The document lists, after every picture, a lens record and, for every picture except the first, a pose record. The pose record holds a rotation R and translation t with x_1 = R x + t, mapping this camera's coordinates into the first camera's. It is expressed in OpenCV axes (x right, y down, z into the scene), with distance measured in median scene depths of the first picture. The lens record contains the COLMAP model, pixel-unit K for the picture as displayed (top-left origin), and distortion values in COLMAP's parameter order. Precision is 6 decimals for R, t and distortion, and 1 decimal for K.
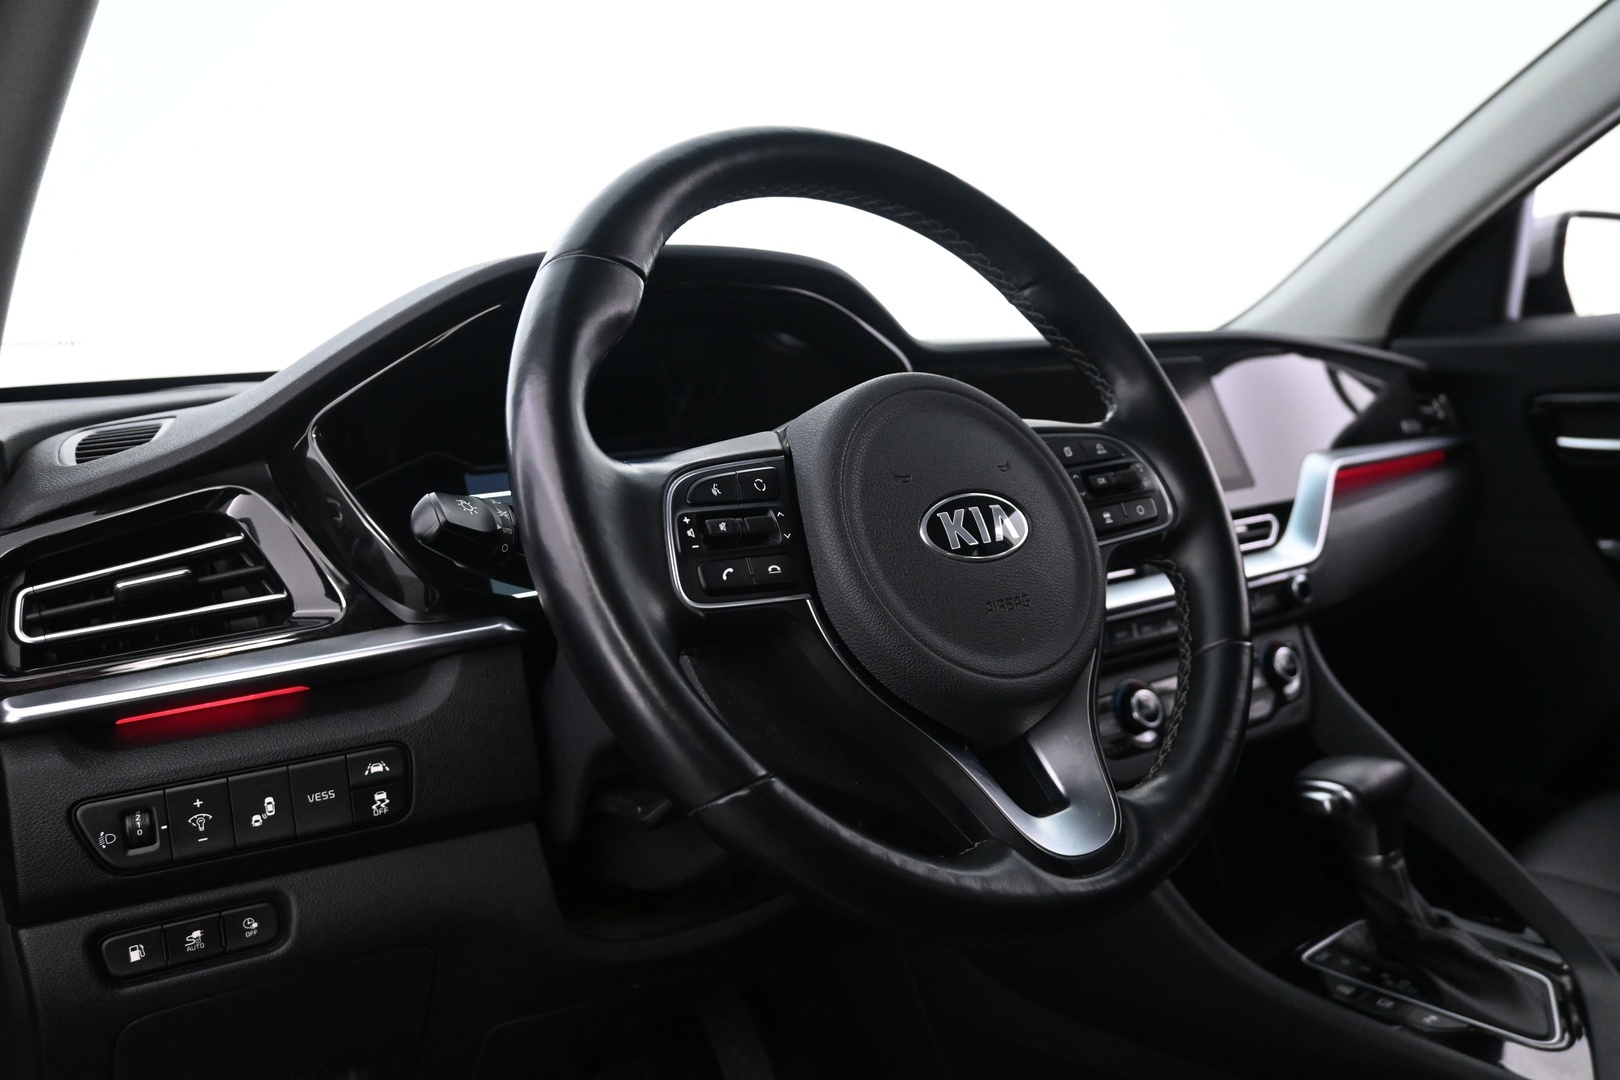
lens RADIAL K [[1208.5, 0, 807.6], [0, 1208.5, 536.4], [0, 0, 1]] dist [-0.005045, -0.000534]
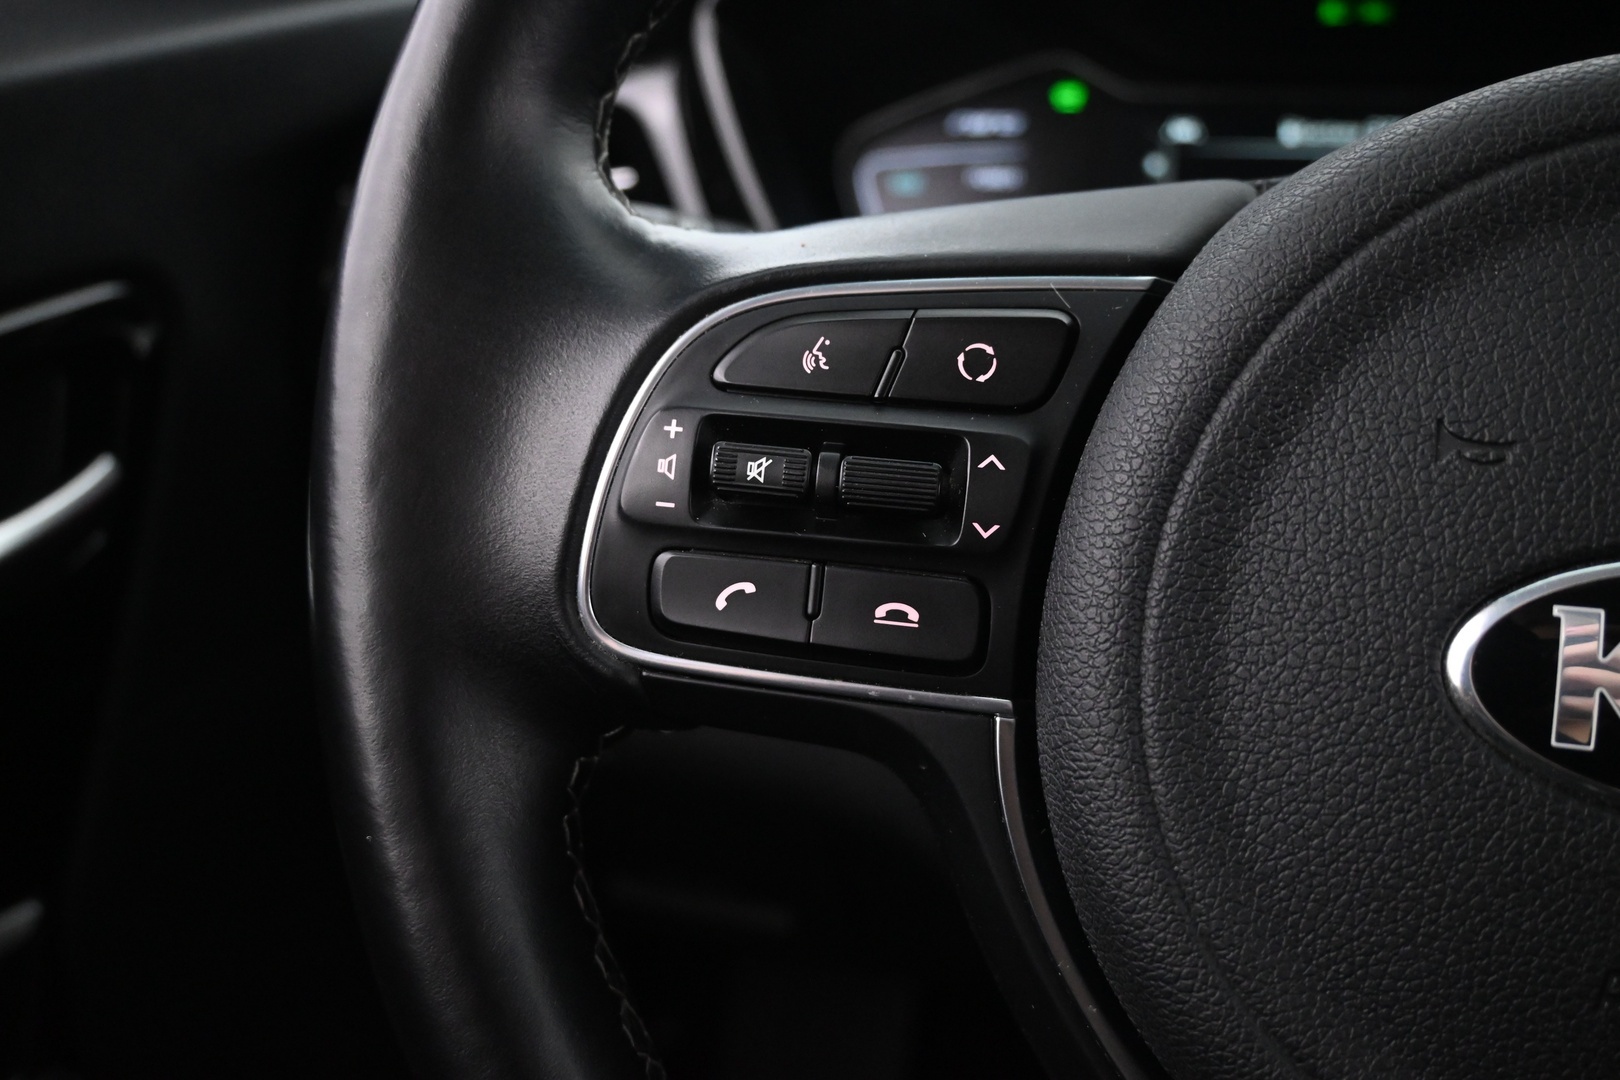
lens RADIAL K [[1464.4, 0, 811.5], [0, 1464.4, 542.7], [0, 0, 1]] dist [0.005572, 0.015632]
pose [[0.638765, 0.367829, -0.675782, 0.241032], [-0.119094, 0.915004, 0.385467, -0.156148], [0.760129, -0.165741, 0.628278, 0.708881]]
